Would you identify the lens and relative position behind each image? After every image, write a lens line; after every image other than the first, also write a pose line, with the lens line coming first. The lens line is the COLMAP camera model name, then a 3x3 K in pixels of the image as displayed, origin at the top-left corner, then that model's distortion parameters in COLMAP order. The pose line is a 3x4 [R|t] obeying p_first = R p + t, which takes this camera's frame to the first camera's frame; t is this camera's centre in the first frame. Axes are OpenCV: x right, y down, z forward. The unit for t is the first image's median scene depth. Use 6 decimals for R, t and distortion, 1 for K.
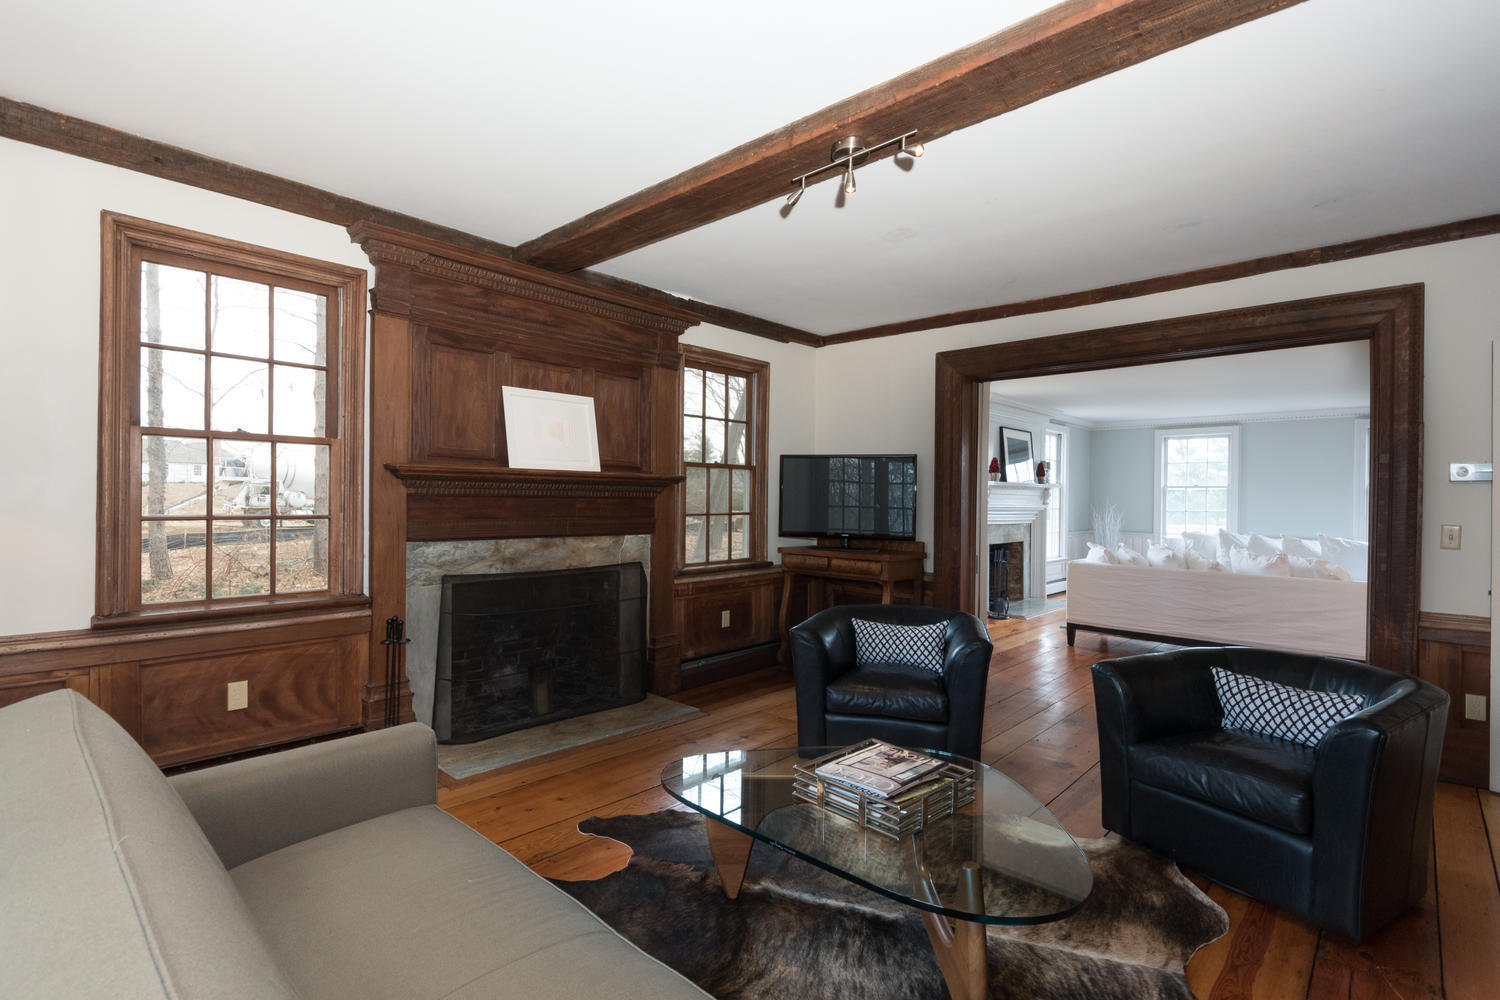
lens RADIAL K [[714.5, 0, 752.2], [0, 714.5, 504.9], [0, 0, 1]] dist [-0.002009, -0.000886]
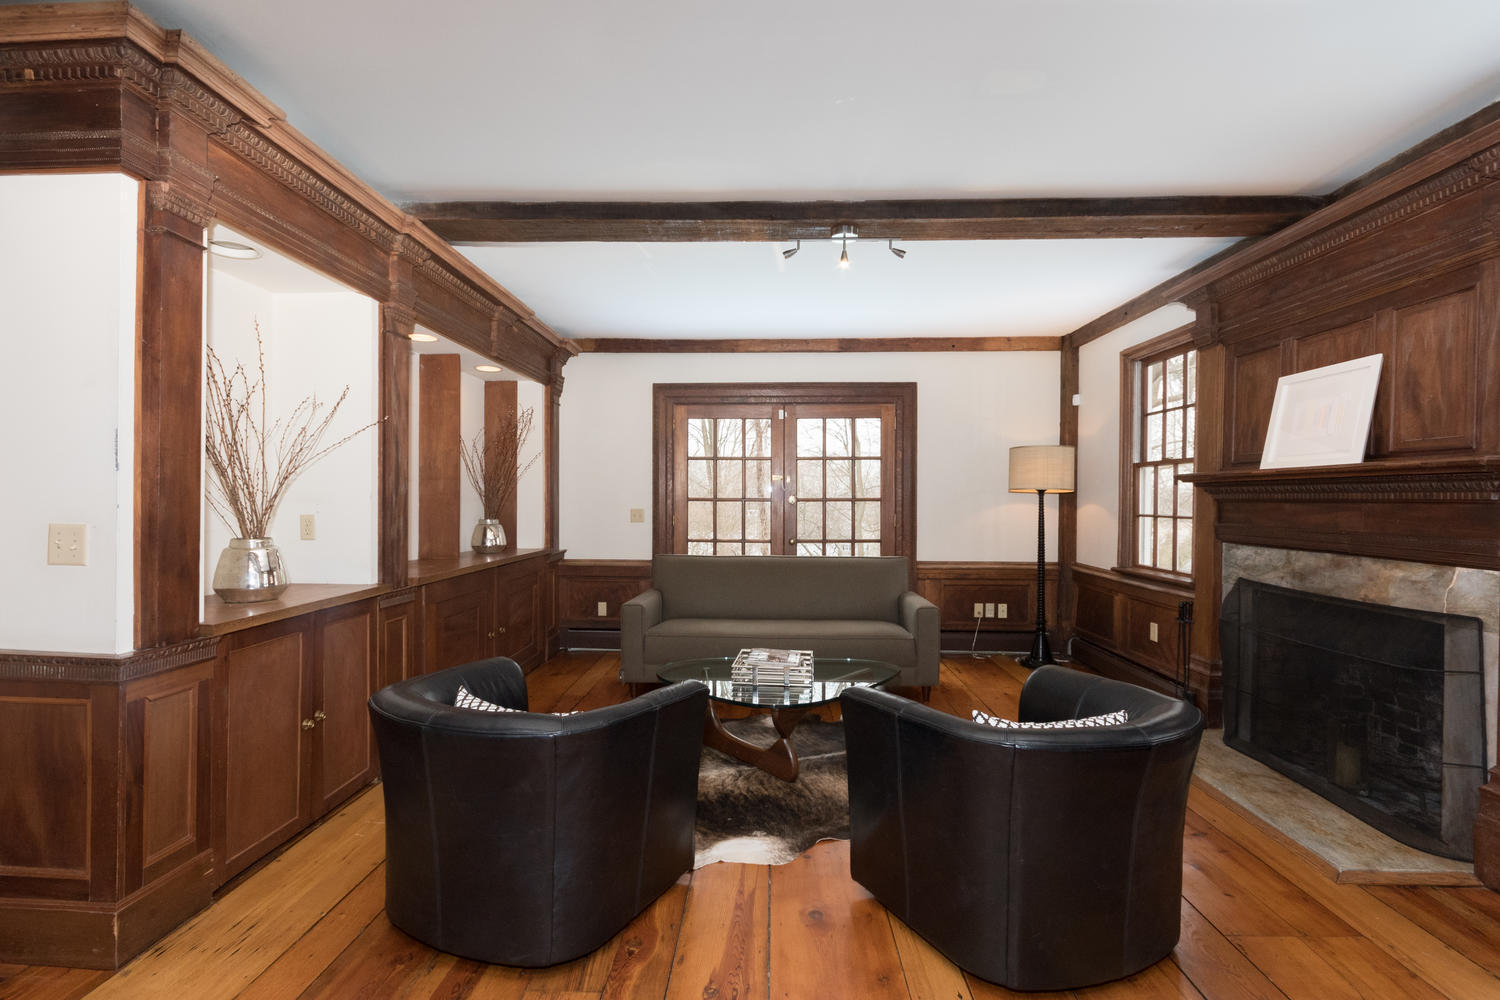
lens RADIAL K [[714.5, 0, 745.4], [0, 714.5, 506.5], [0, 0, 1]] dist [-0.002009, -0.000886]
pose [[-0.761607, 0.001107, -0.648038, 0.700994], [-0.006602, 0.999933, 0.009467, -0.008862], [0.648005, 0.011488, -0.761549, 1.179671]]
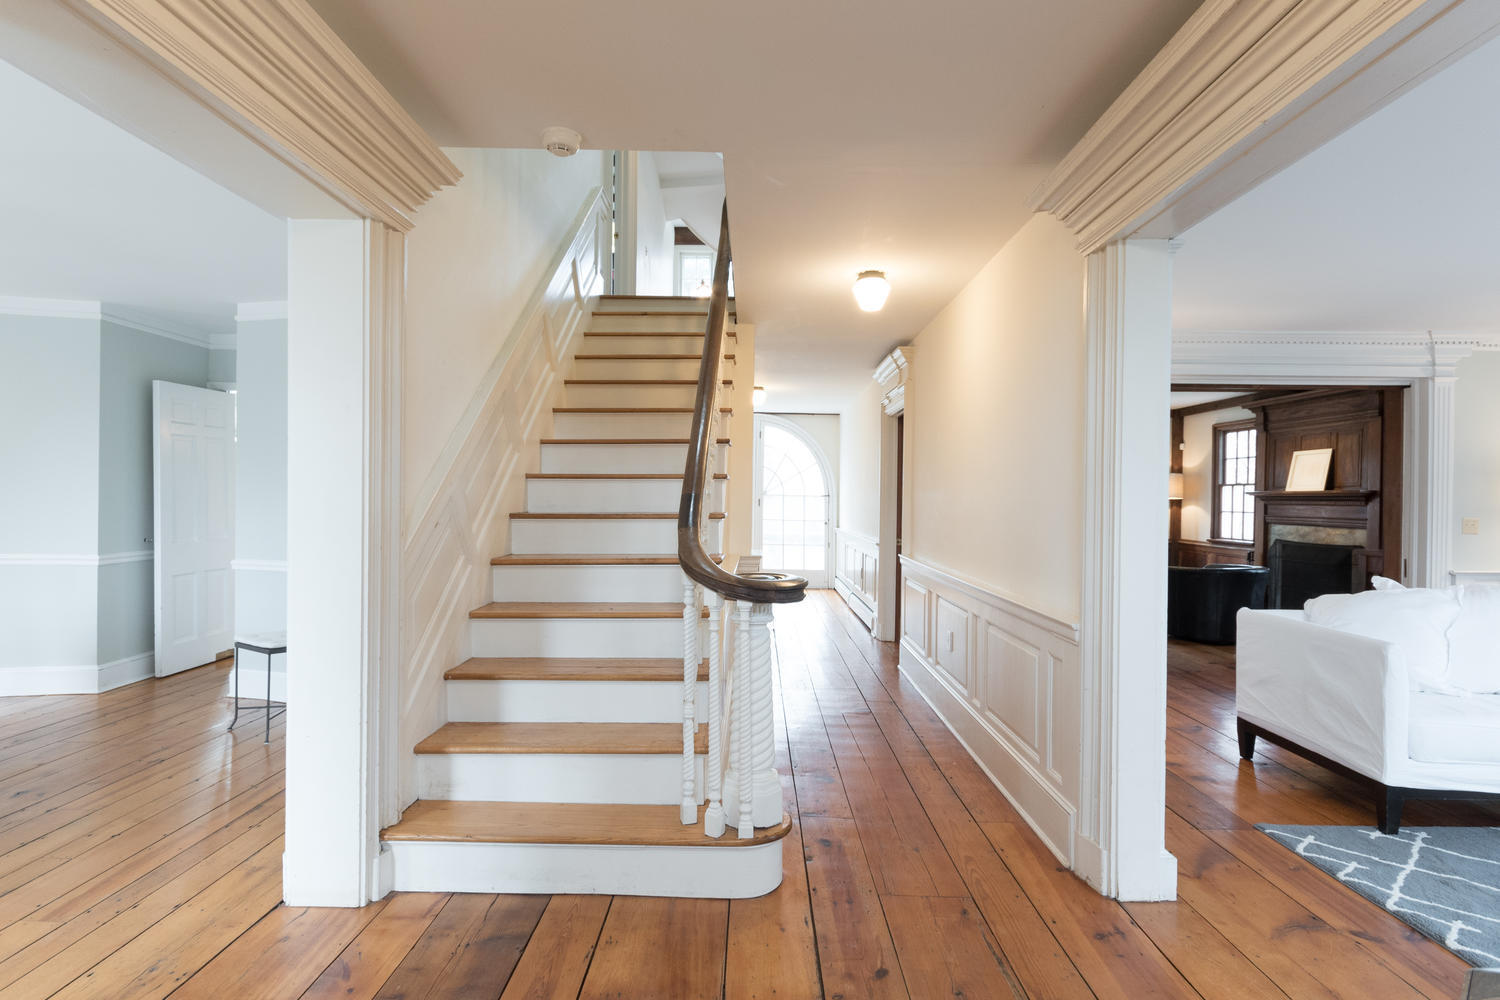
lens RADIAL K [[788.5, 0, 746.2], [0, 788.5, 506.4], [0, 0, 1]] dist [0.005154, 0.000034]
pose [[-0.740864, -0.002106, -0.671652, 2.268821], [-0.008636, 0.999942, 0.006391, -0.007258], [0.671599, 0.010535, -0.740840, 1.550684]]
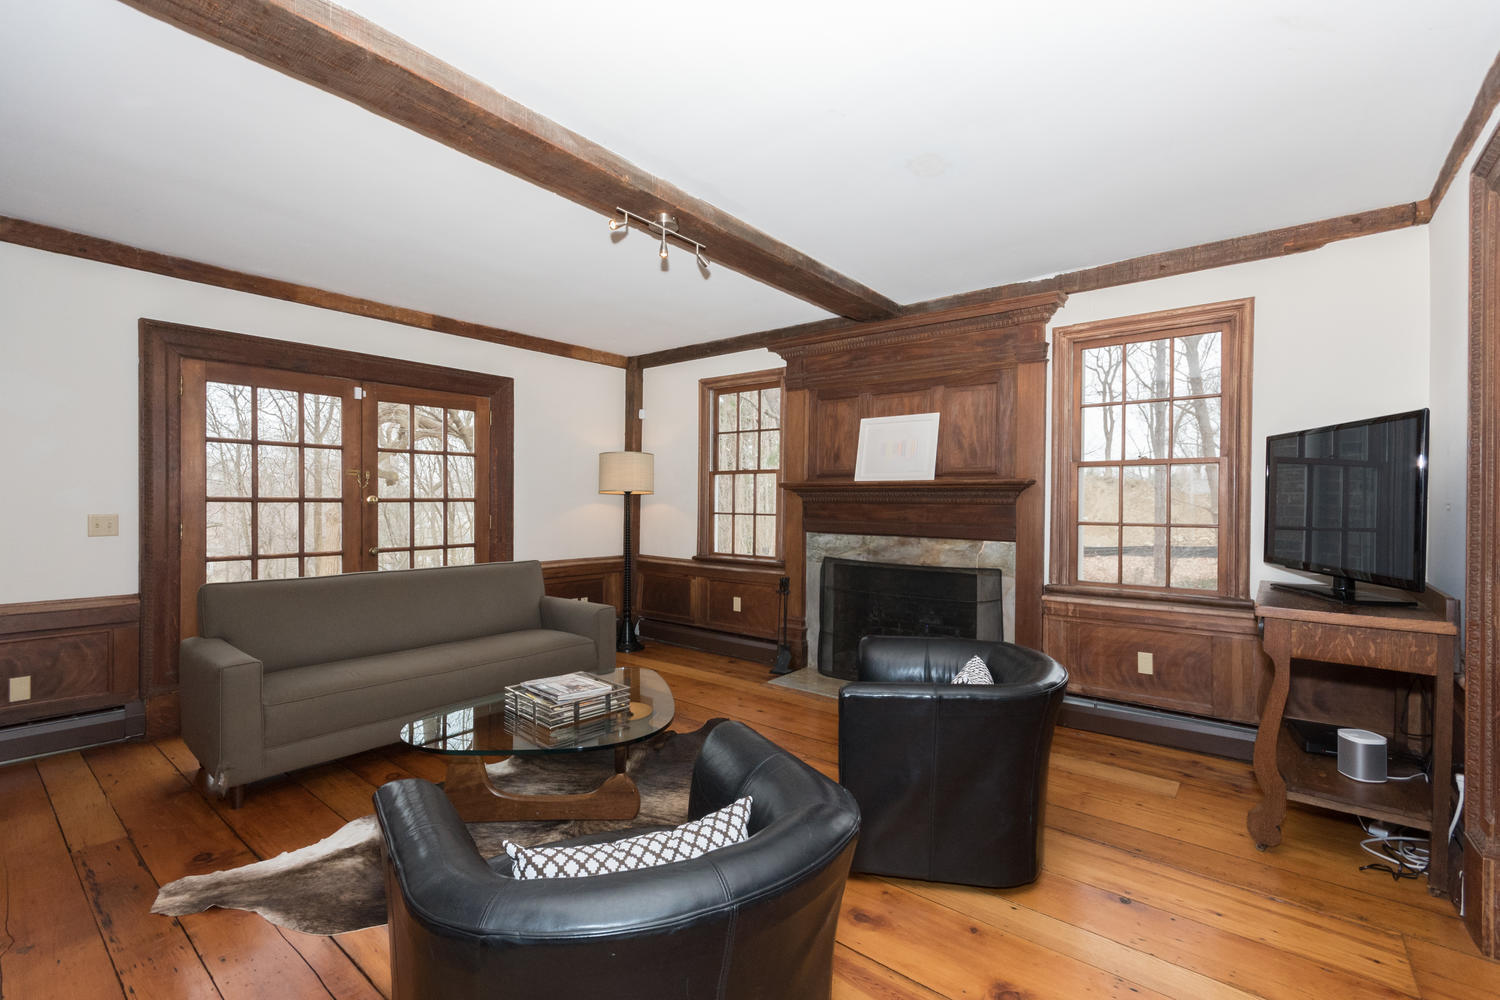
lens RADIAL K [[653.1, 0, 748.7], [0, 653.1, 500.8], [0, 0, 1]] dist [-0.002092, -0.000612]
pose [[0.064283, -0.001037, -0.997931, 0.798349], [-0.006984, 0.999975, -0.001489, -0.011362], [0.997907, 0.007065, 0.064274, 0.674733]]
